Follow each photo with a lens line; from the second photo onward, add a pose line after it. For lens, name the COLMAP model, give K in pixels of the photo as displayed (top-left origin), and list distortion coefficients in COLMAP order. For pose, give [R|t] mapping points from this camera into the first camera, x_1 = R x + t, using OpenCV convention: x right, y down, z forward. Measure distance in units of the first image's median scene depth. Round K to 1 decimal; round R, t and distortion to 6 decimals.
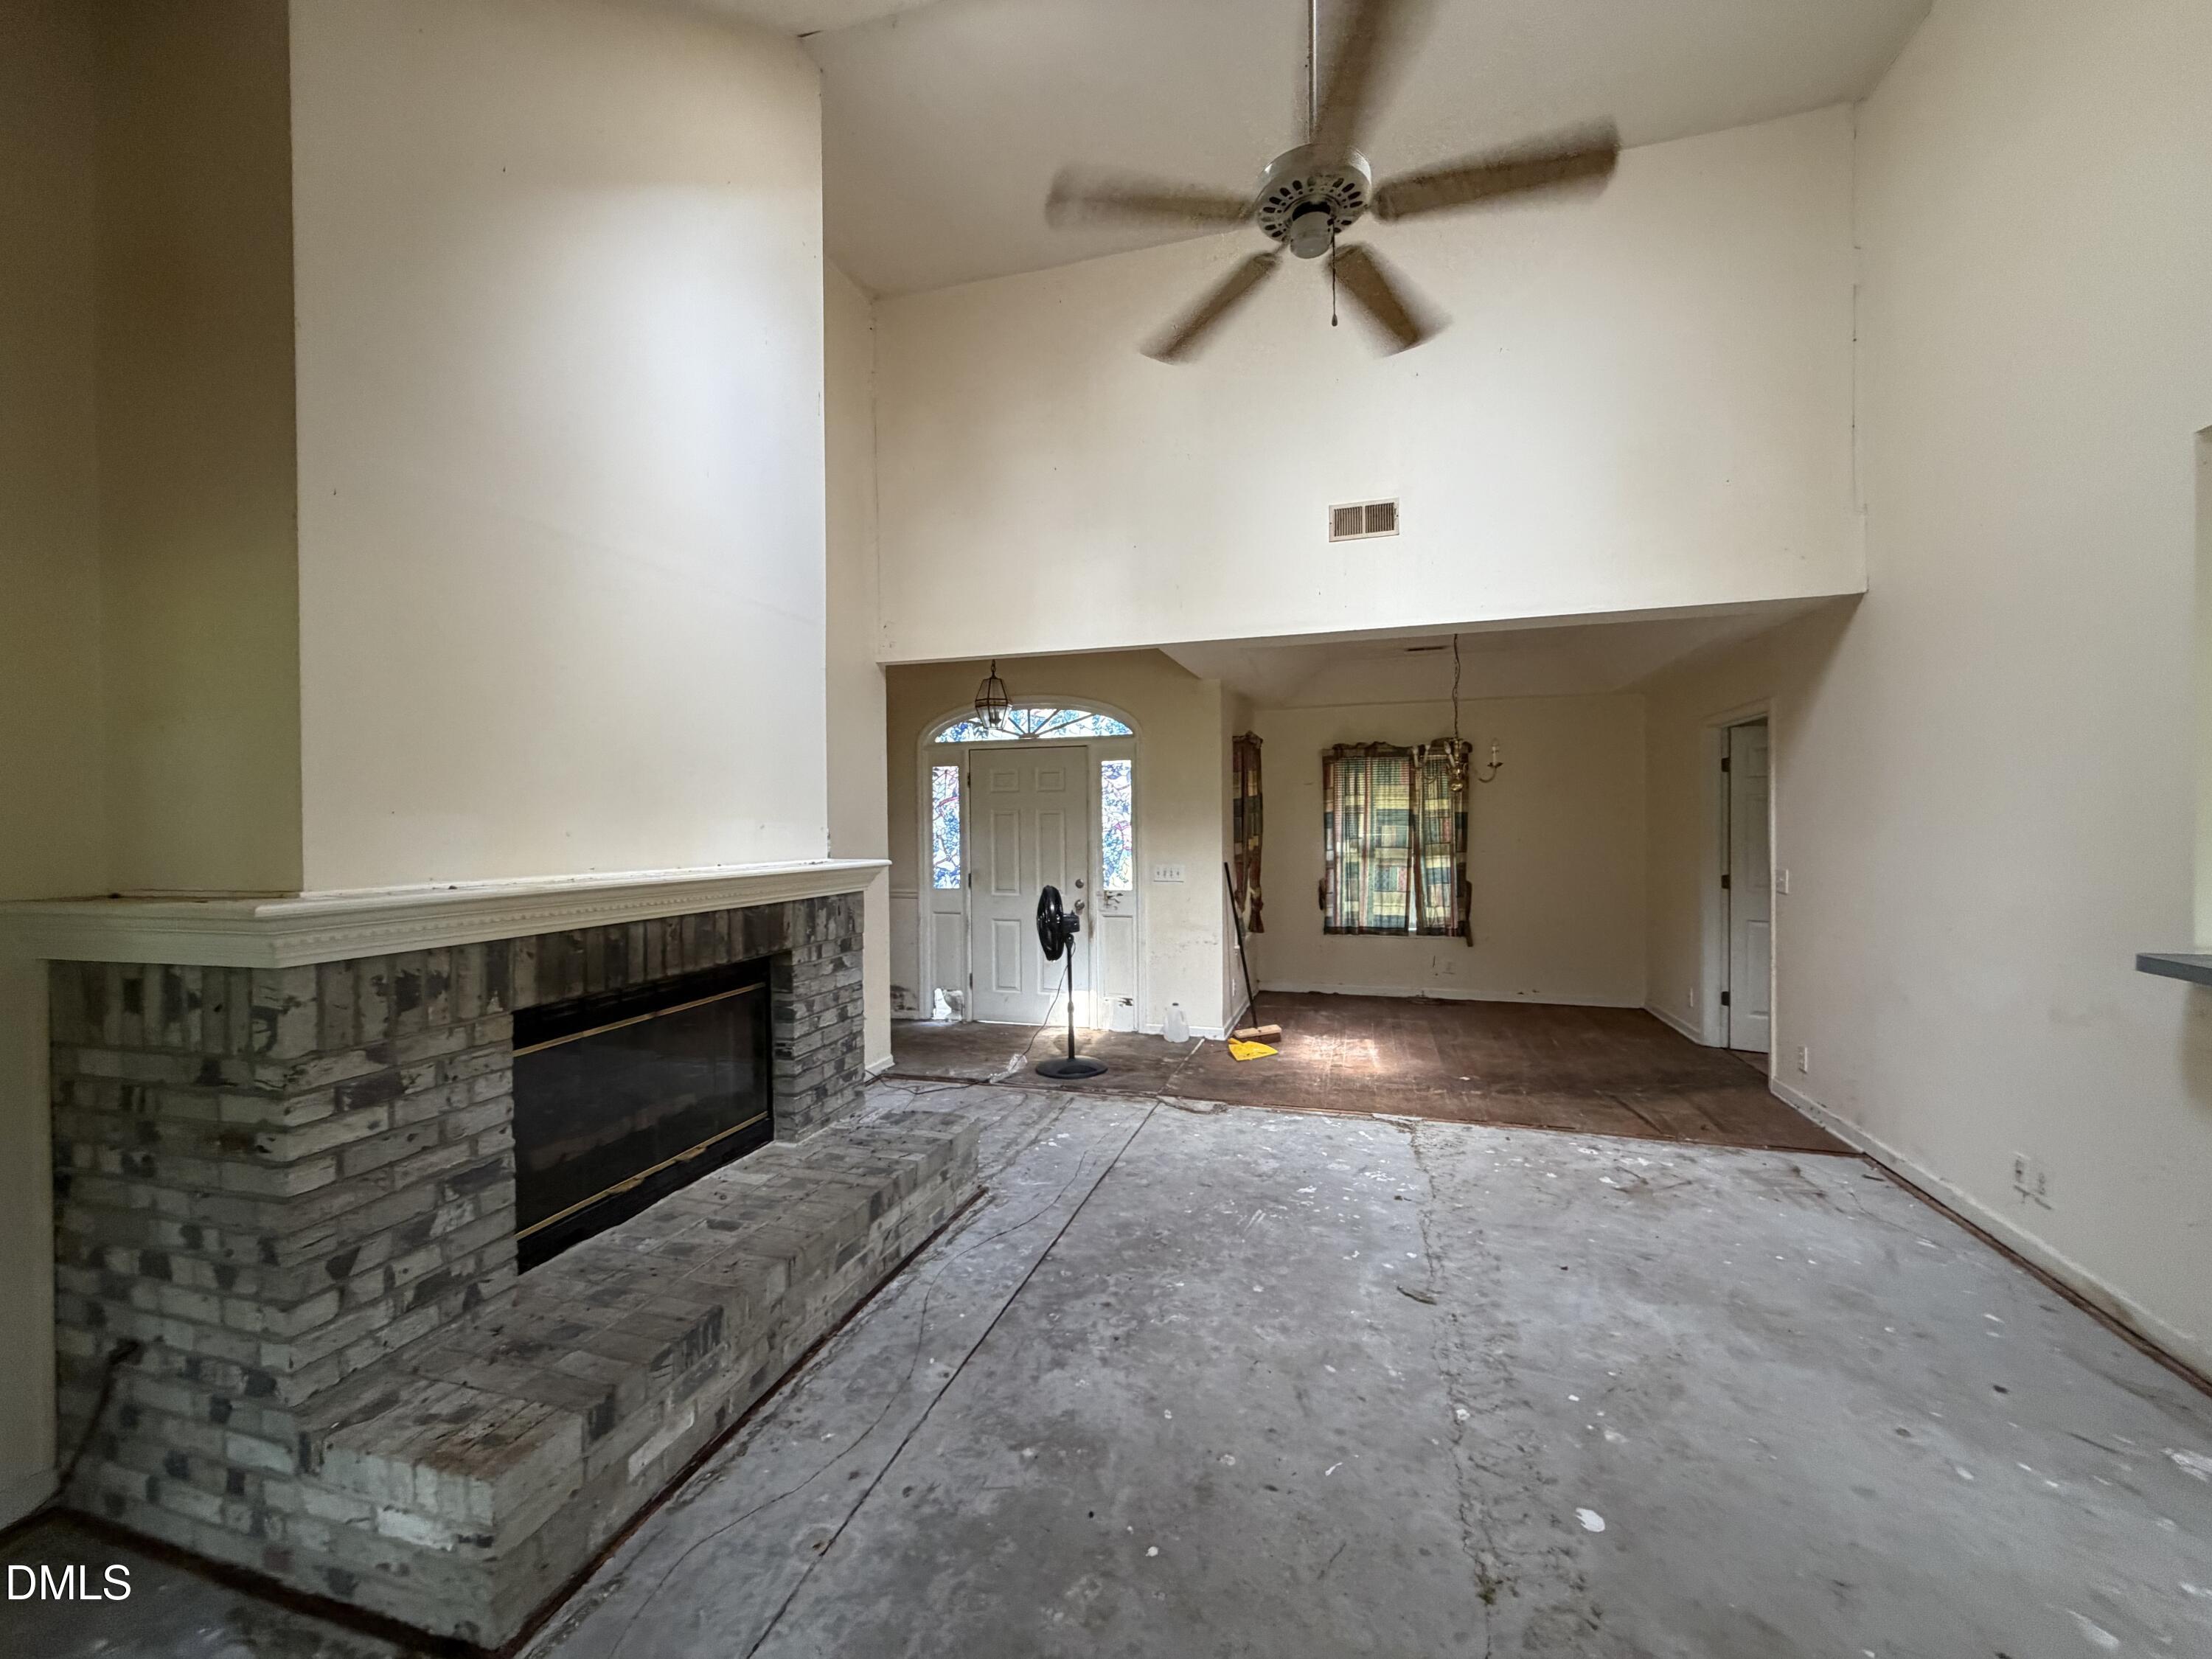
lens RADIAL K [[876.6, 0, 1100.2], [0, 876.6, 830.2], [0, 0, 1]] dist [-0.000446, 0.000322]
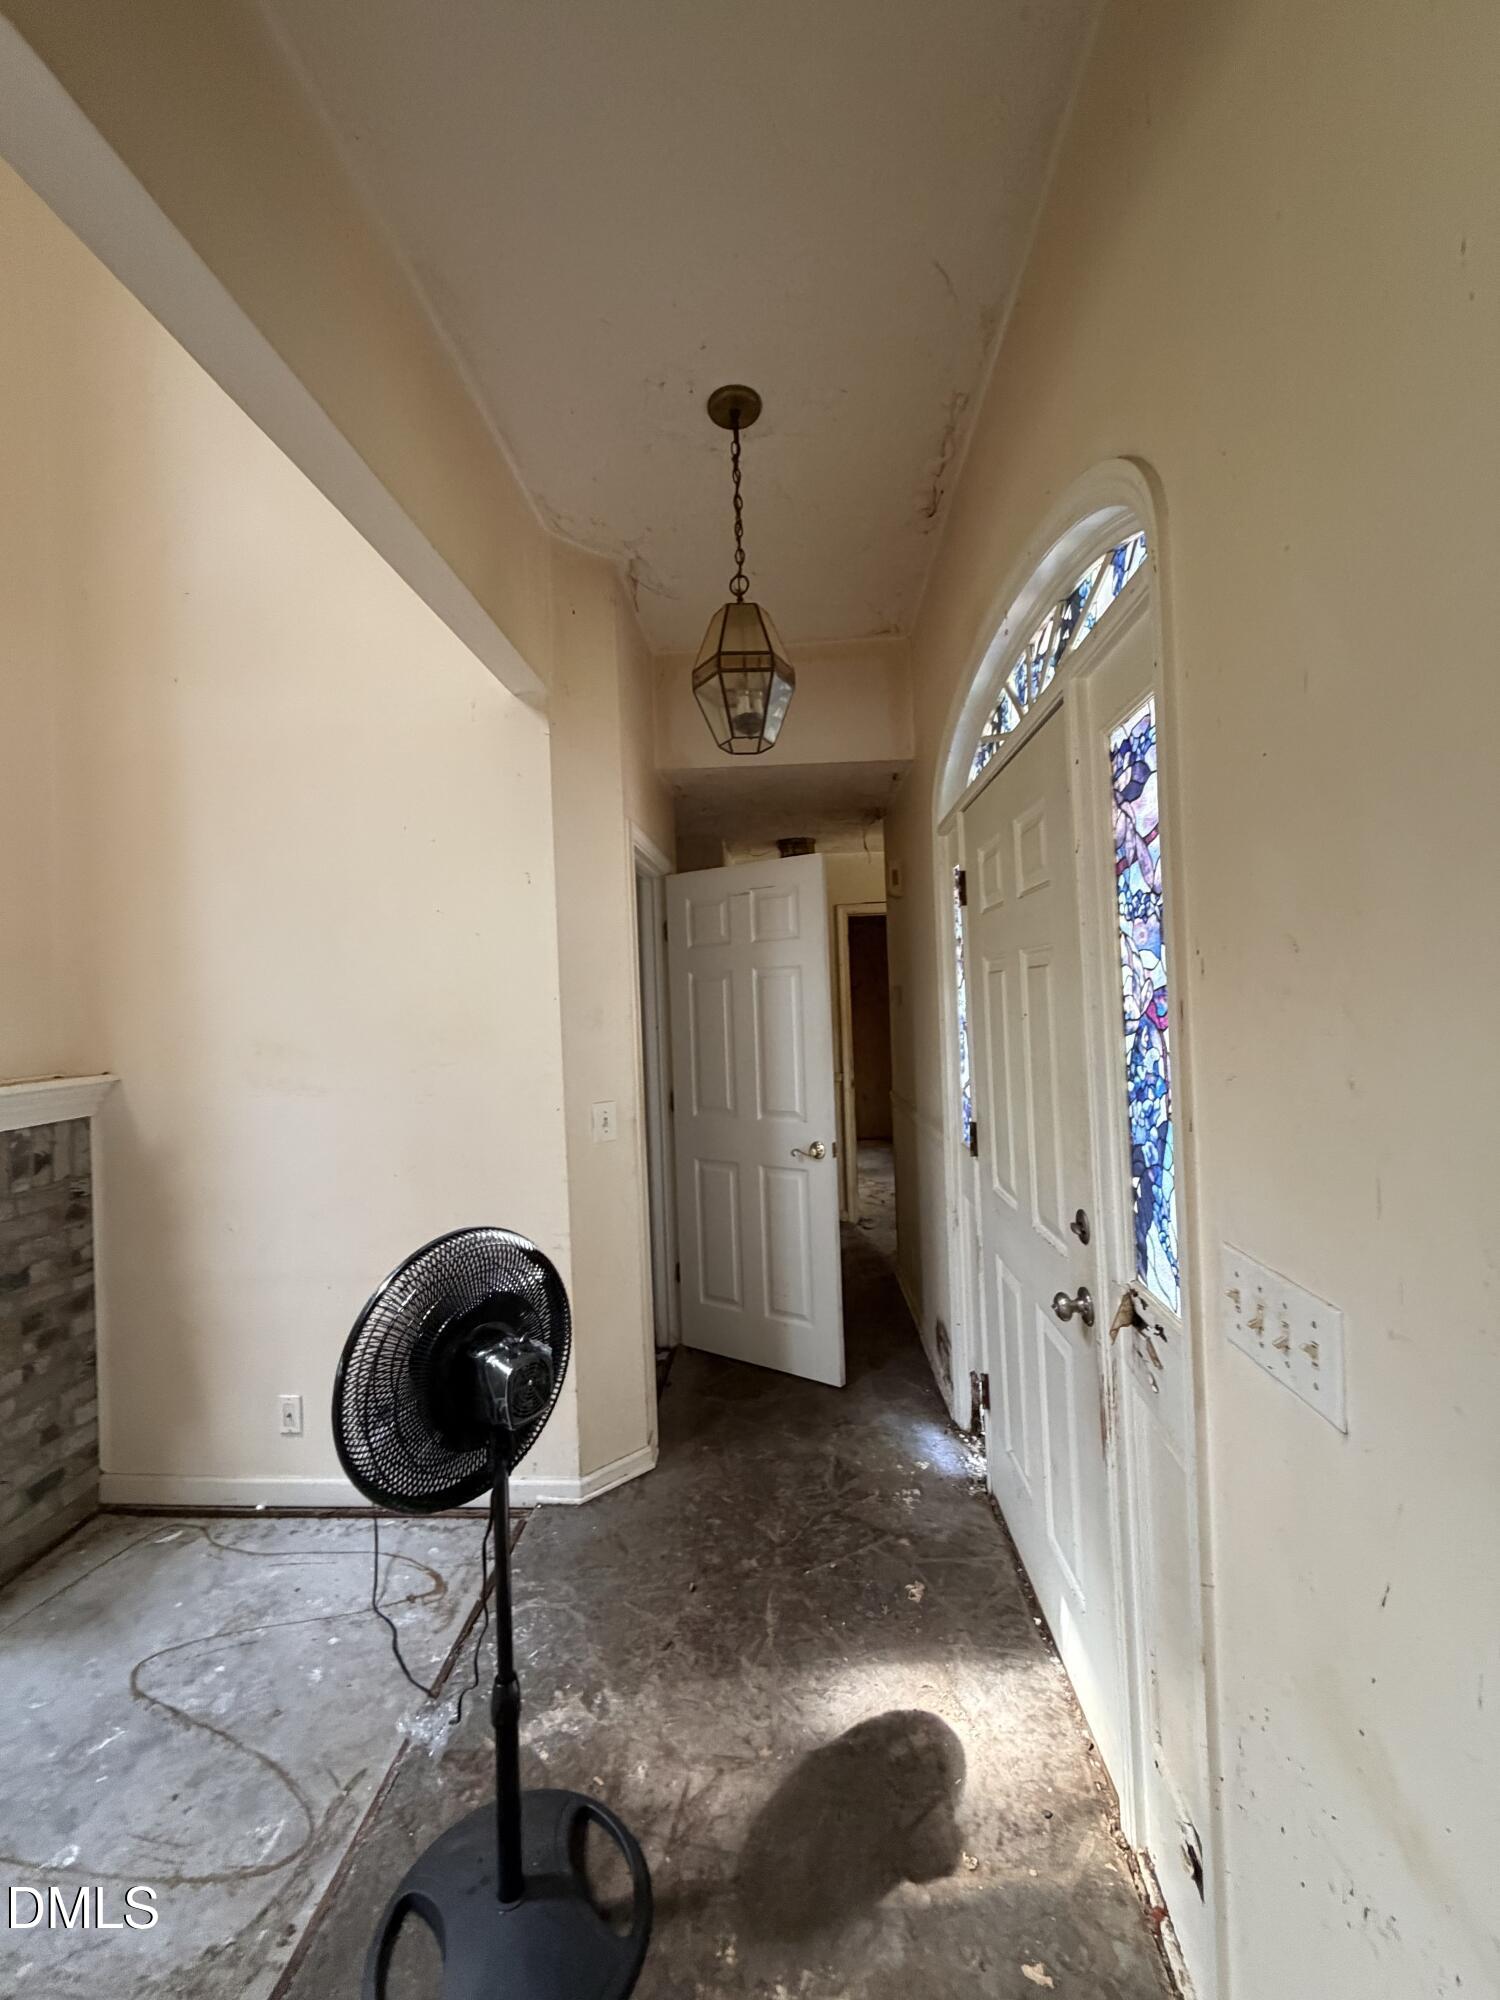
lens RADIAL K [[792.5, 0, 744.9], [0, 792.5, 998.6], [0, 0, 1]] dist [-0.000446, 0.000322]
pose [[0.222989, -0.001303, -0.974820, 0.309814], [0.025427, 0.999667, 0.004480, -0.018582], [0.974489, -0.025786, 0.222948, 1.438561]]
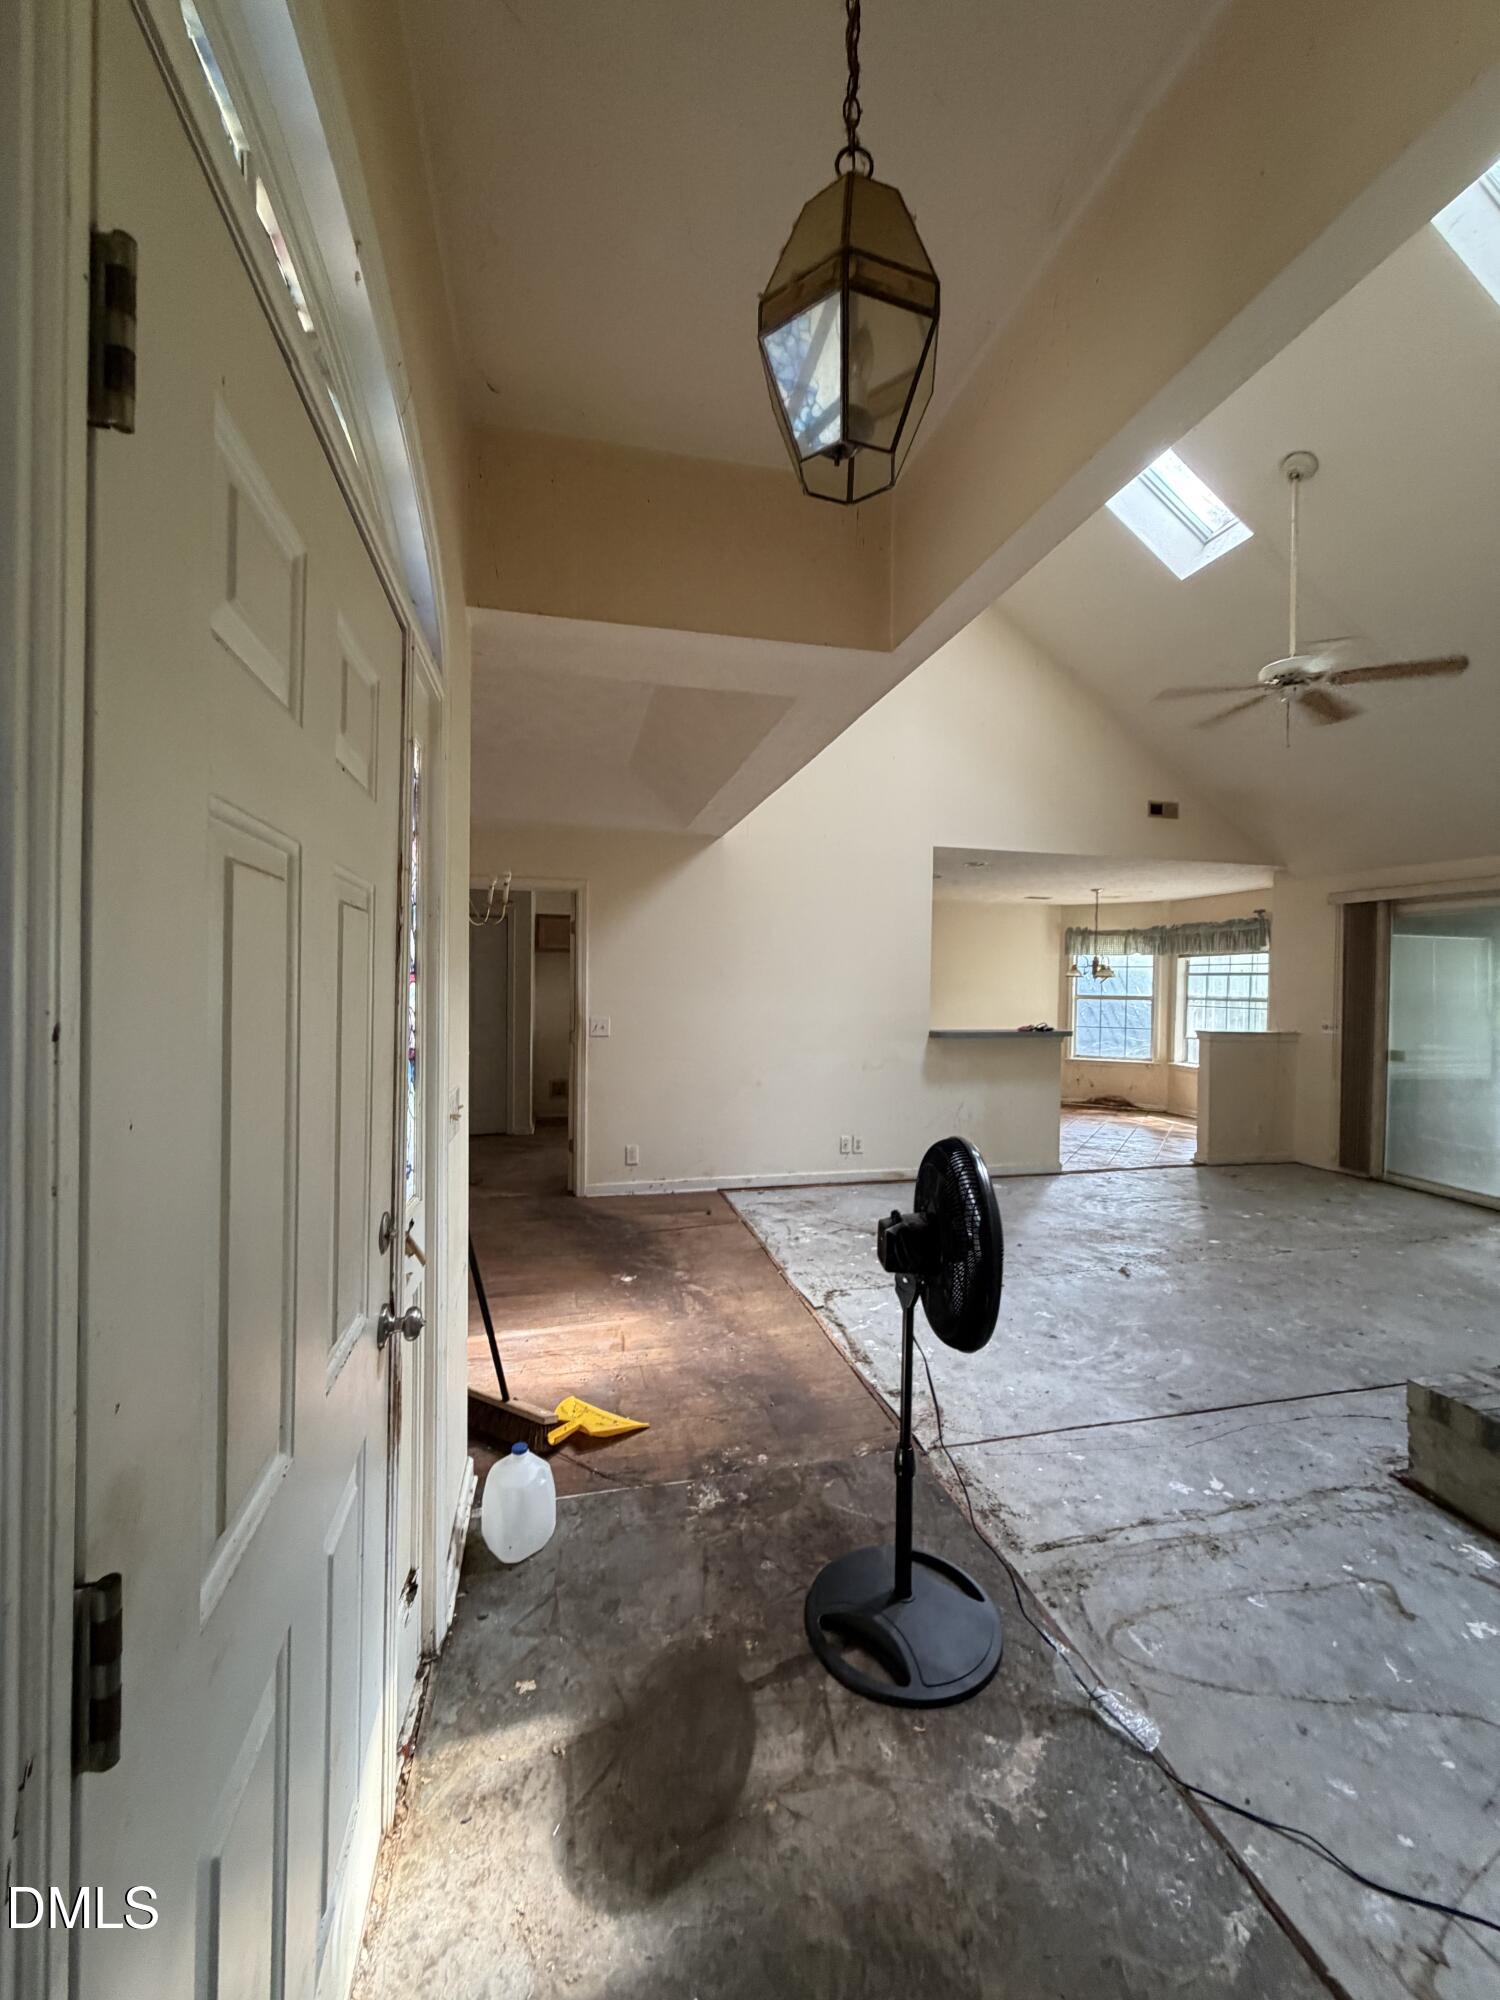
lens RADIAL K [[792.5, 0, 748.8], [0, 792.5, 994.2], [0, 0, 1]] dist [-0.000446, 0.000322]
pose [[-0.504075, -0.008740, 0.863616, -0.410225], [-0.000380, 0.999951, 0.009898, -0.001709], [-0.863660, 0.004661, -0.504053, 1.726934]]
